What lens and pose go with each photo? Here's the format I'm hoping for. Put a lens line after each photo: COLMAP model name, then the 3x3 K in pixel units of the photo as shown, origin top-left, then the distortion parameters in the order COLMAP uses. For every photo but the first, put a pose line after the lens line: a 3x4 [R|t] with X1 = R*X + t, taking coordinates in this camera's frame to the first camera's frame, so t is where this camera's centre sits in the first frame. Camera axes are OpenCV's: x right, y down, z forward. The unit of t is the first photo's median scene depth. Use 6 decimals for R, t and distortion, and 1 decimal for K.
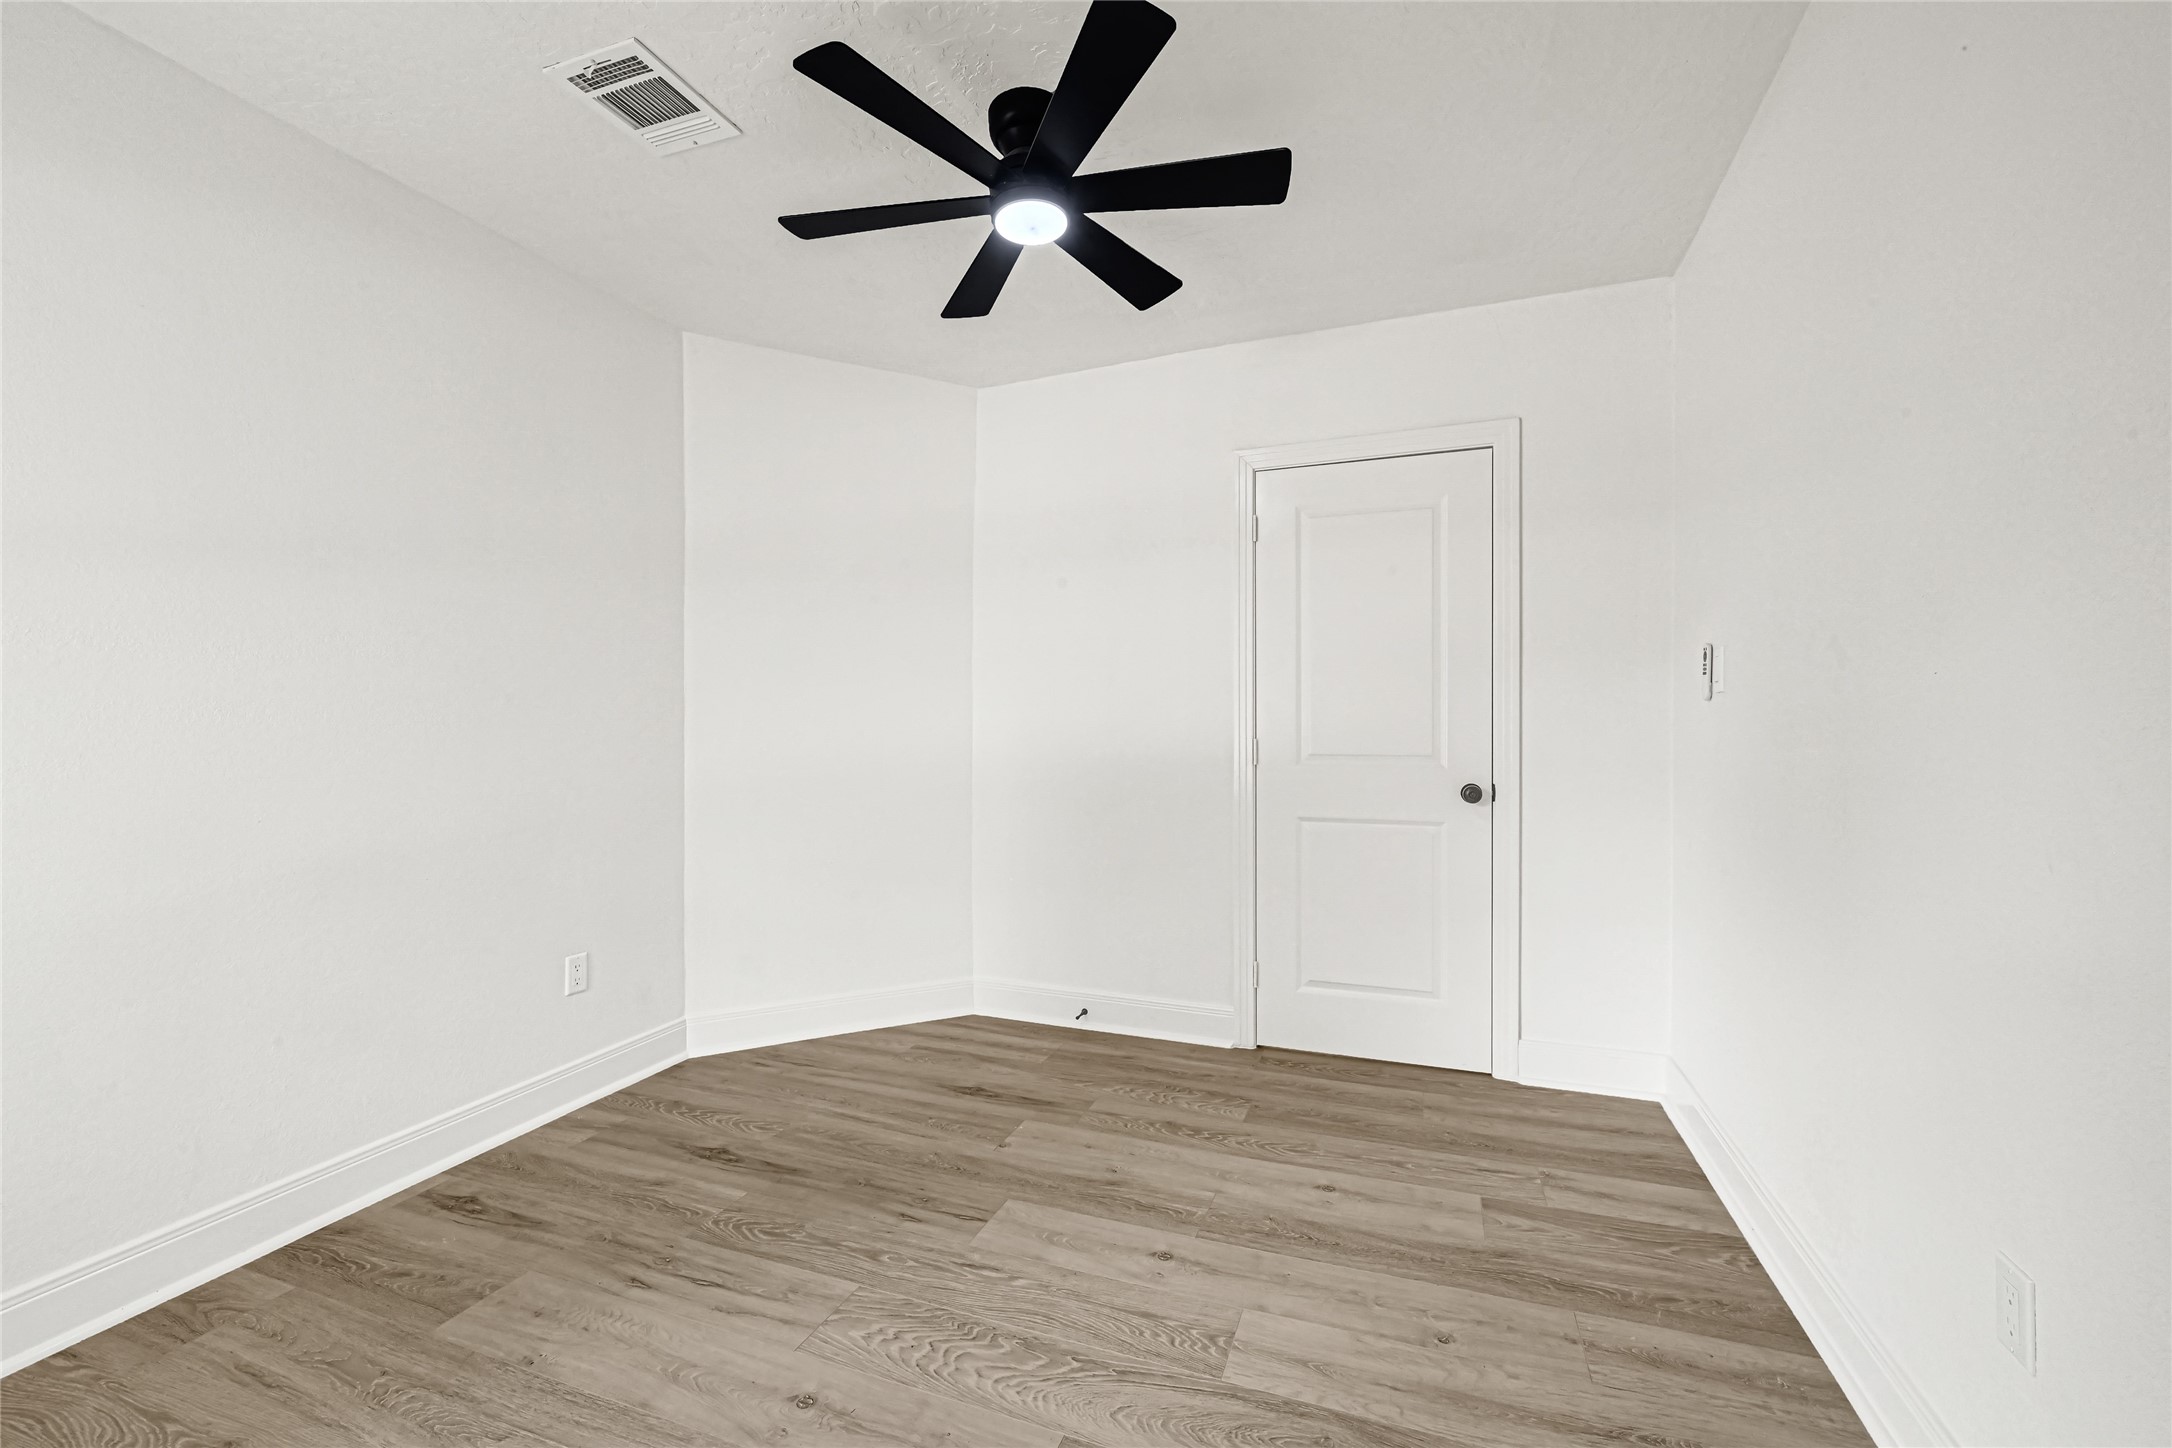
lens RADIAL K [[915.2, 0, 1088.7], [0, 915.2, 714.2], [0, 0, 1]] dist [-0.001025, -0.000046]
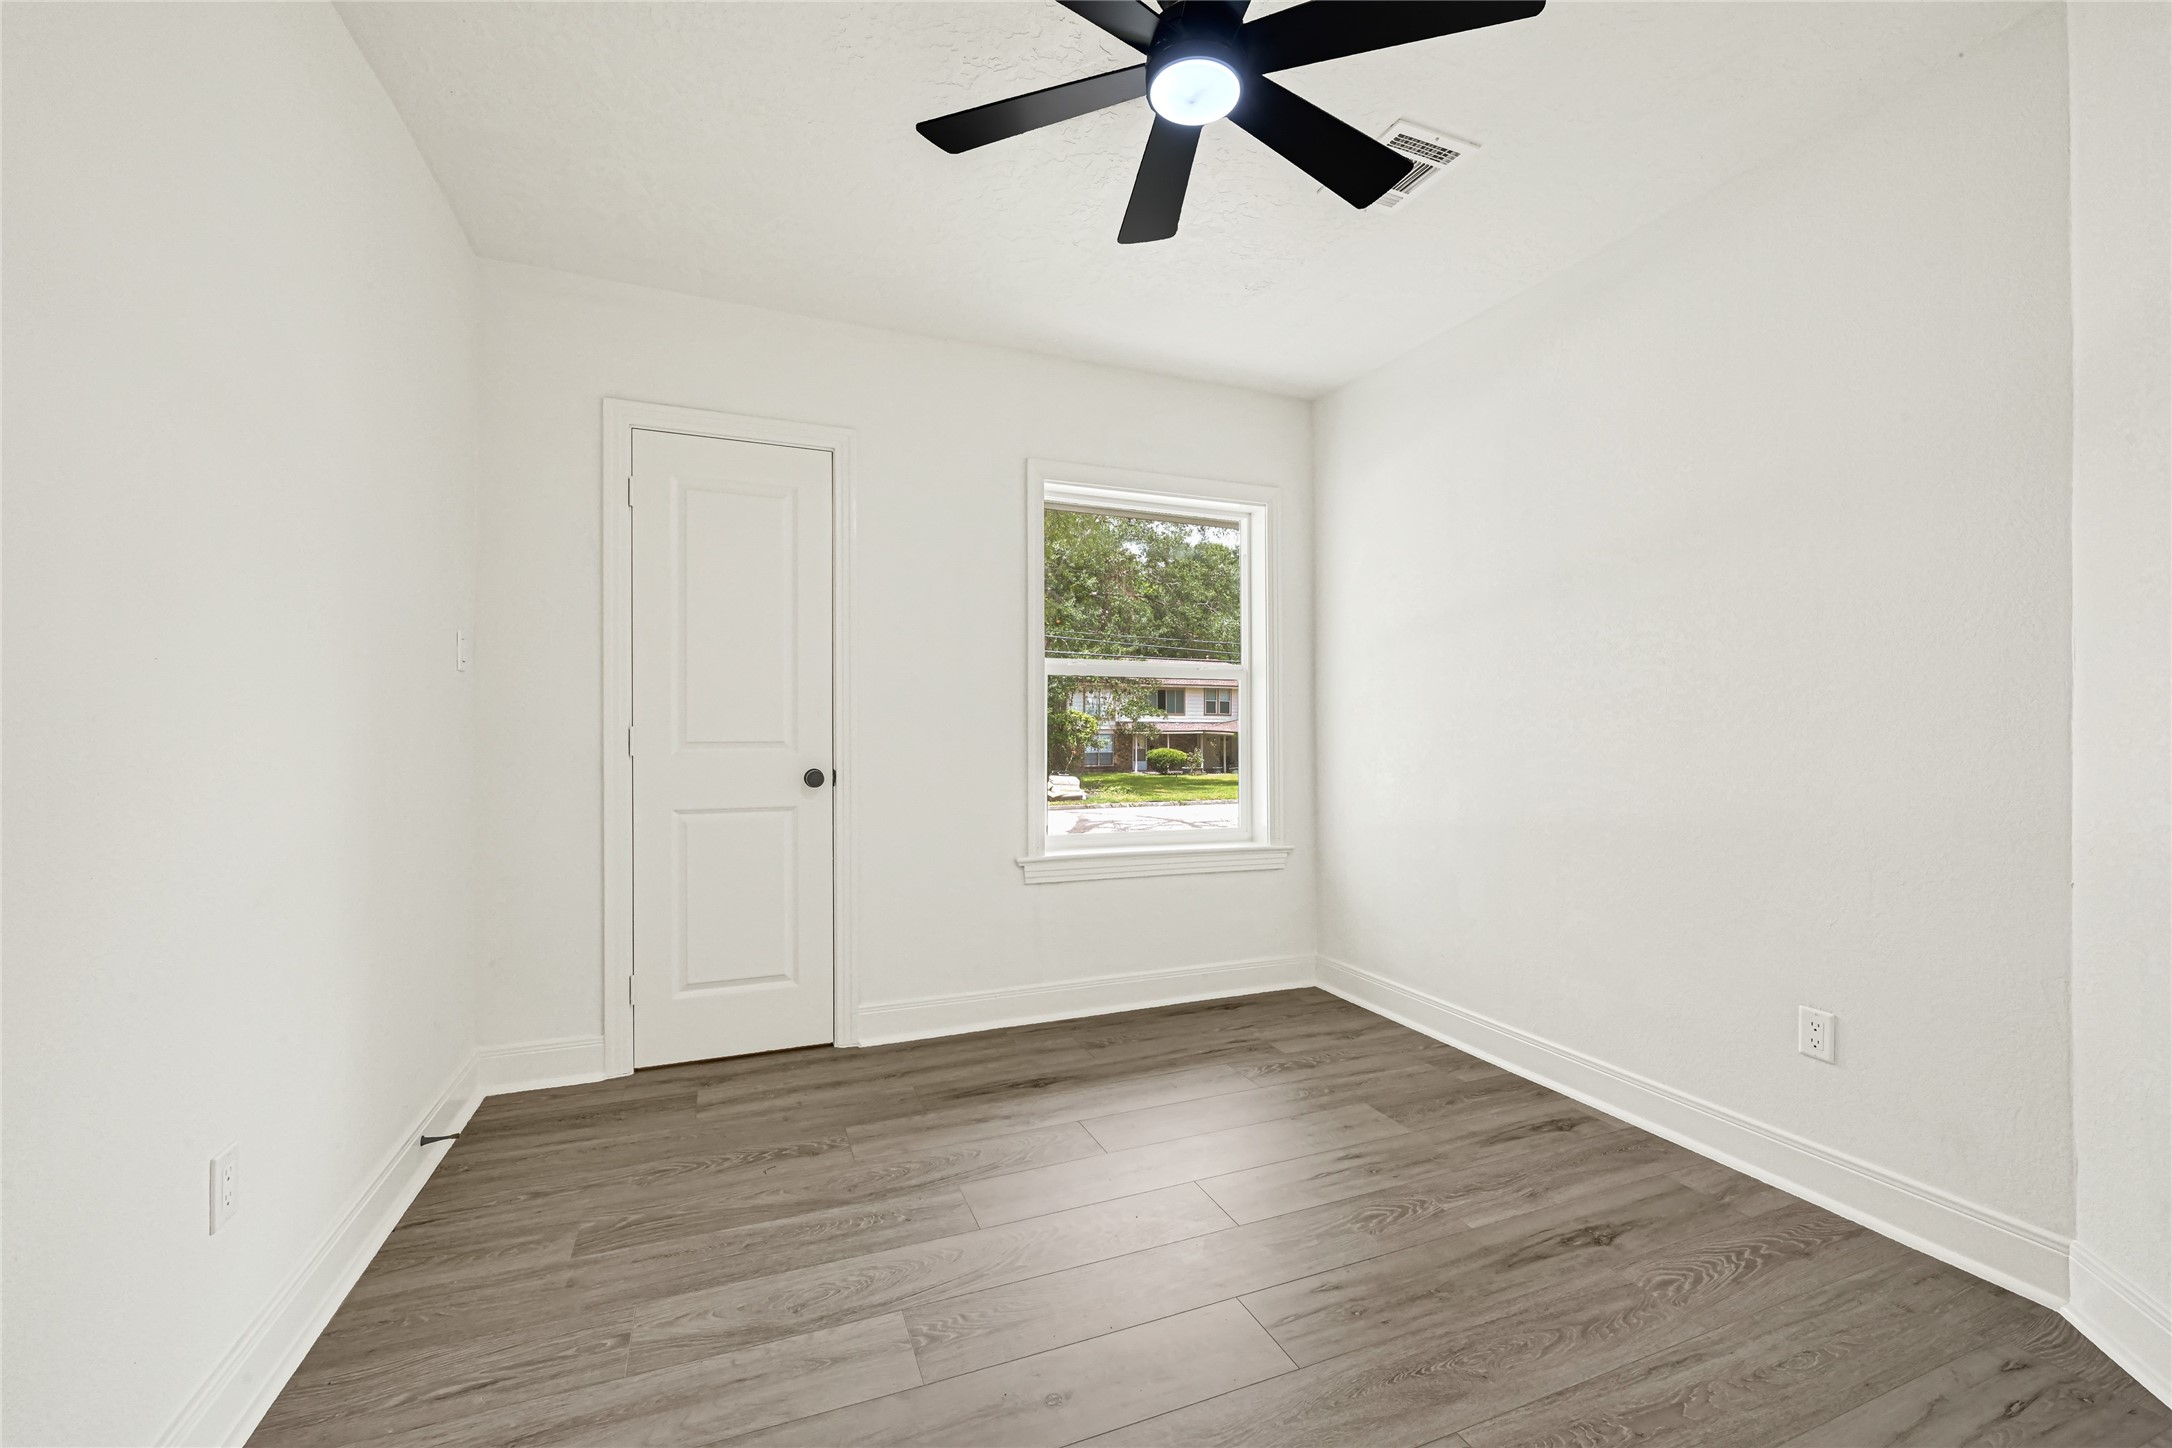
lens RADIAL K [[915.2, 0, 1088.7], [0, 915.2, 714.2], [0, 0, 1]] dist [-0.001025, -0.000046]
pose [[-0.741147, -0.004480, -0.671328, 0.556979], [0.004536, 0.999921, -0.011681, 0.027323], [0.671328, -0.011703, -0.741068, 1.535206]]
